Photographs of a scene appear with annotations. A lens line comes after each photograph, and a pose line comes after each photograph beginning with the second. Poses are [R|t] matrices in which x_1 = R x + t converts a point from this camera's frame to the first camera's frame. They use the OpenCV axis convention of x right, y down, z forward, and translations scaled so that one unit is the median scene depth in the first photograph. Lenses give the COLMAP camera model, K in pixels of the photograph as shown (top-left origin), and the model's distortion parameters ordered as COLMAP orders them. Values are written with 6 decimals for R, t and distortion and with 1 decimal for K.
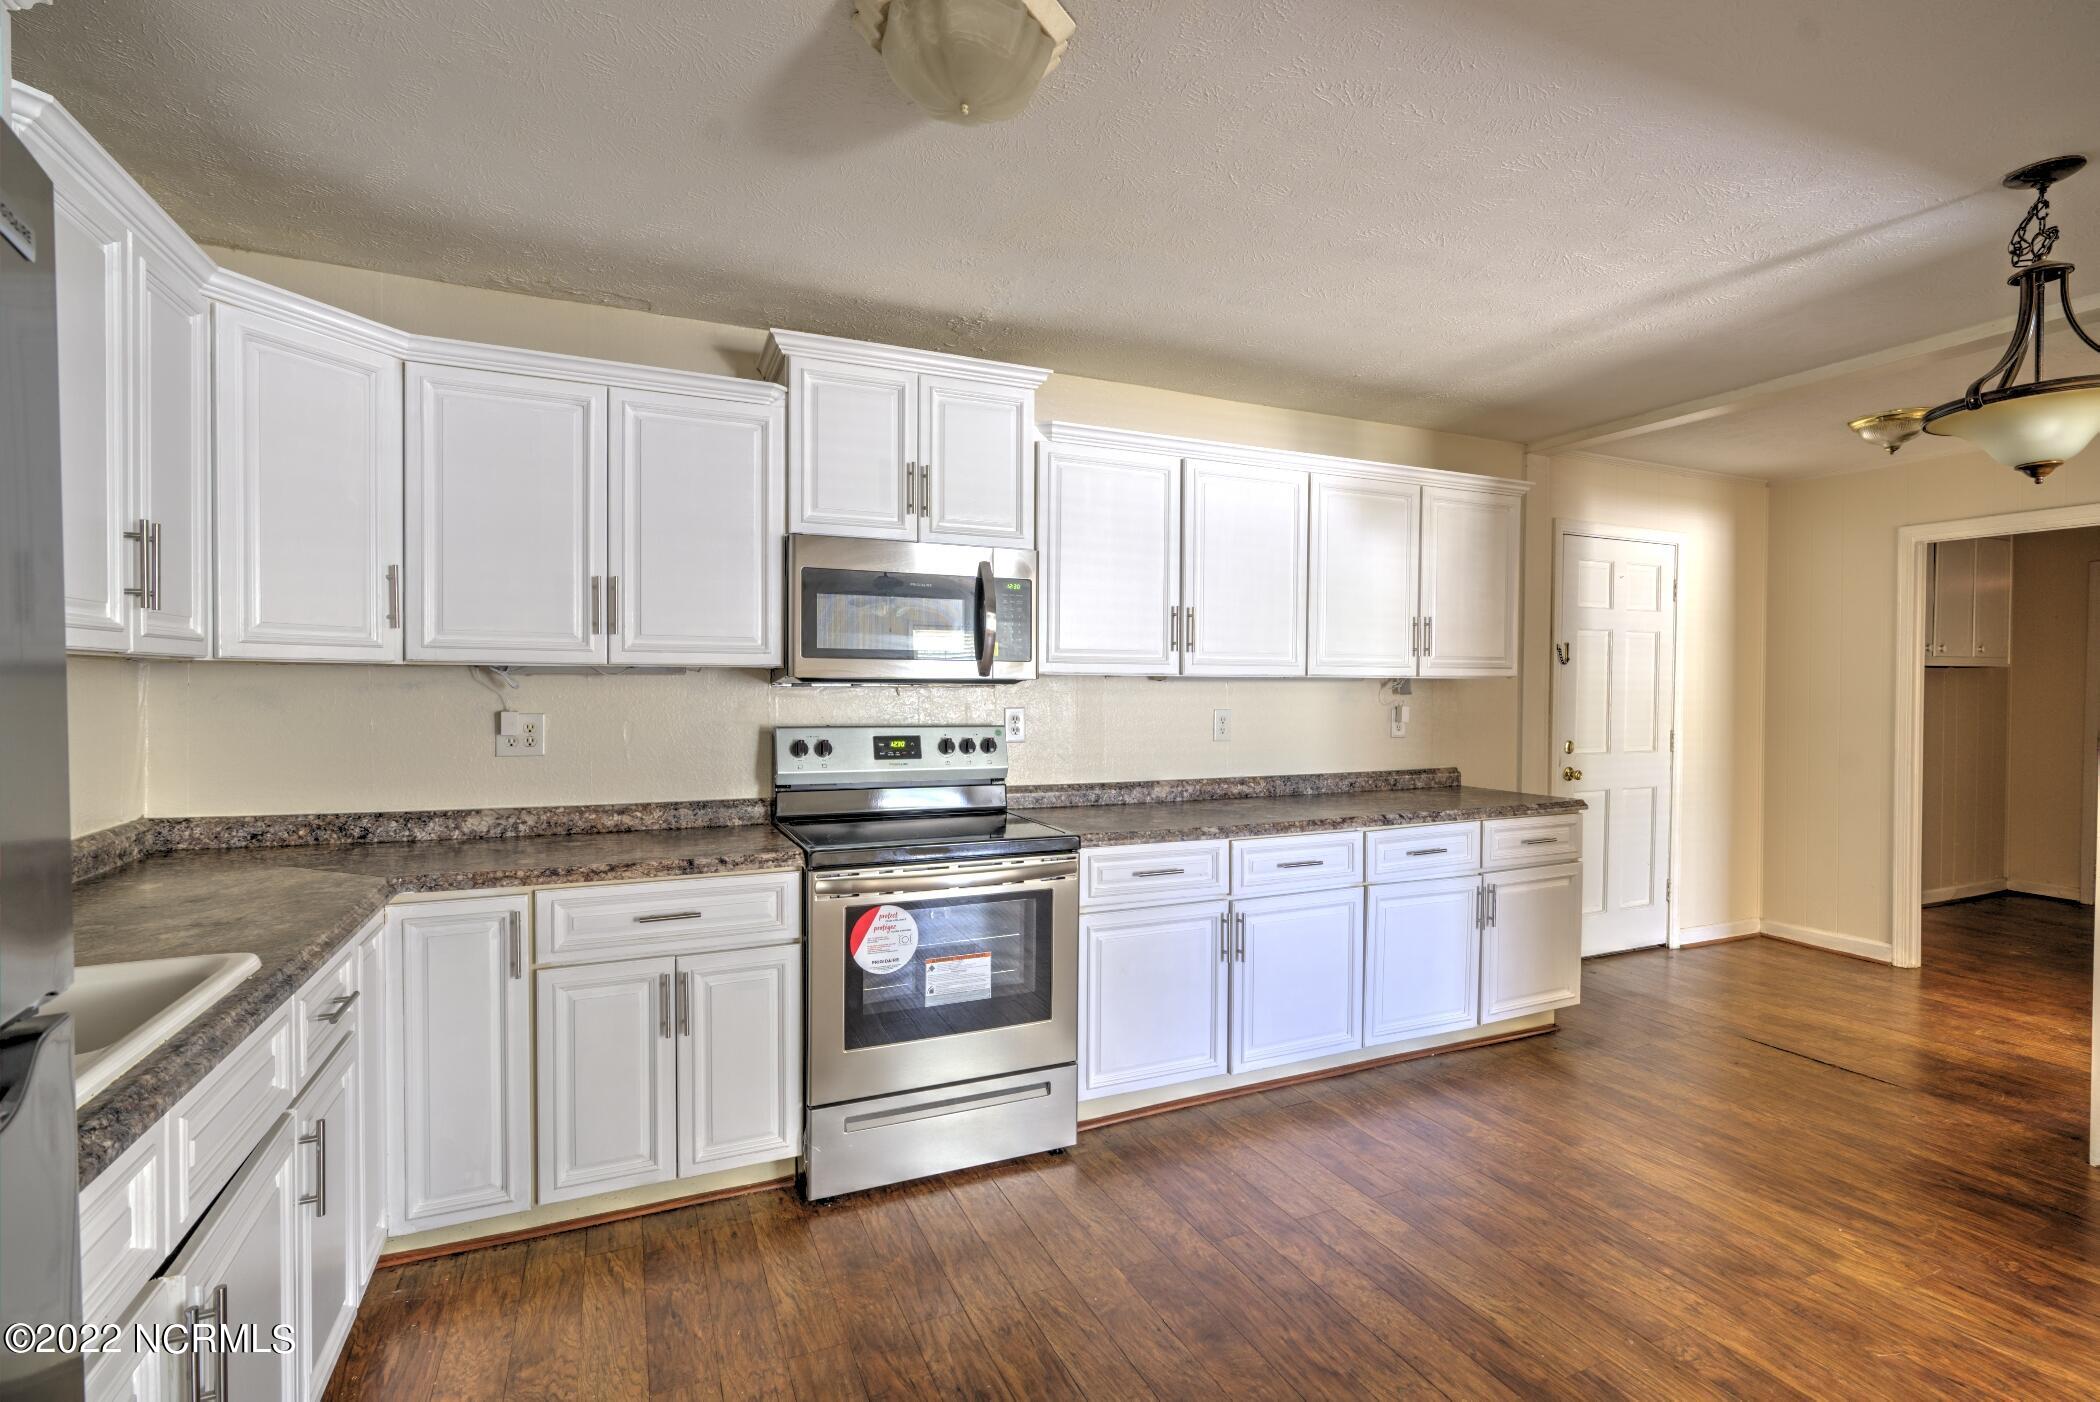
lens RADIAL K [[967.1, 0, 1053.5], [0, 967.1, 705.4], [0, 0, 1]] dist [-0.004110, 0.003846]
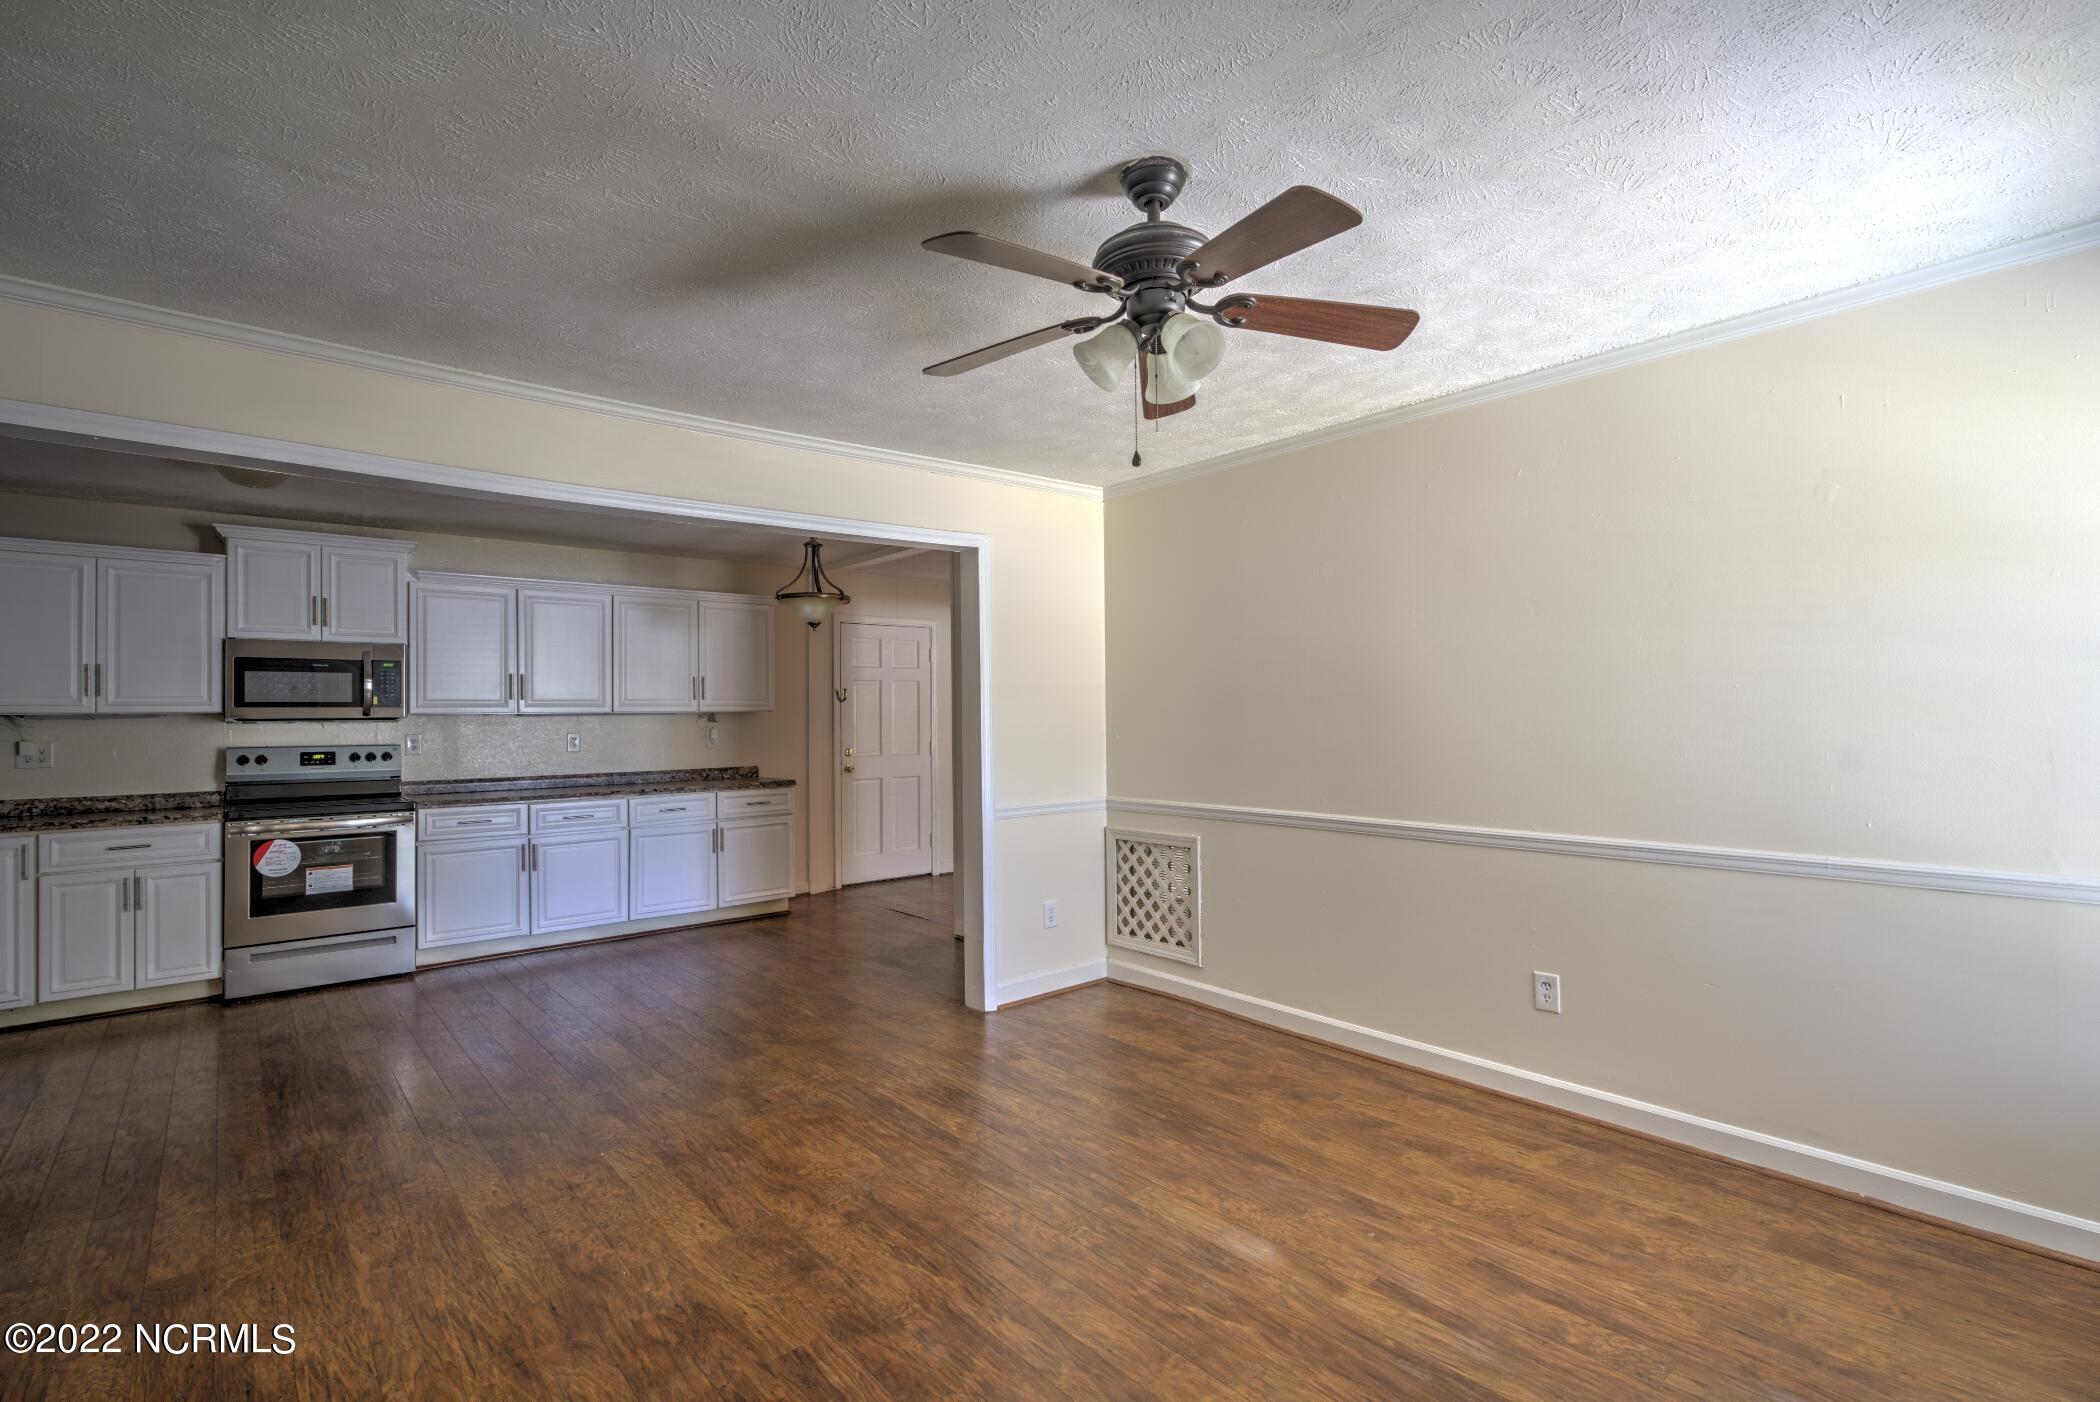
lens RADIAL K [[967.1, 0, 1053.5], [0, 967.1, 705.4], [0, 0, 1]] dist [-0.004110, 0.003846]
pose [[0.960351, -0.013435, 0.278471, 0.663712], [0.022845, 0.999271, -0.030572, 0.034423], [-0.277857, 0.035721, 0.959958, -1.078926]]
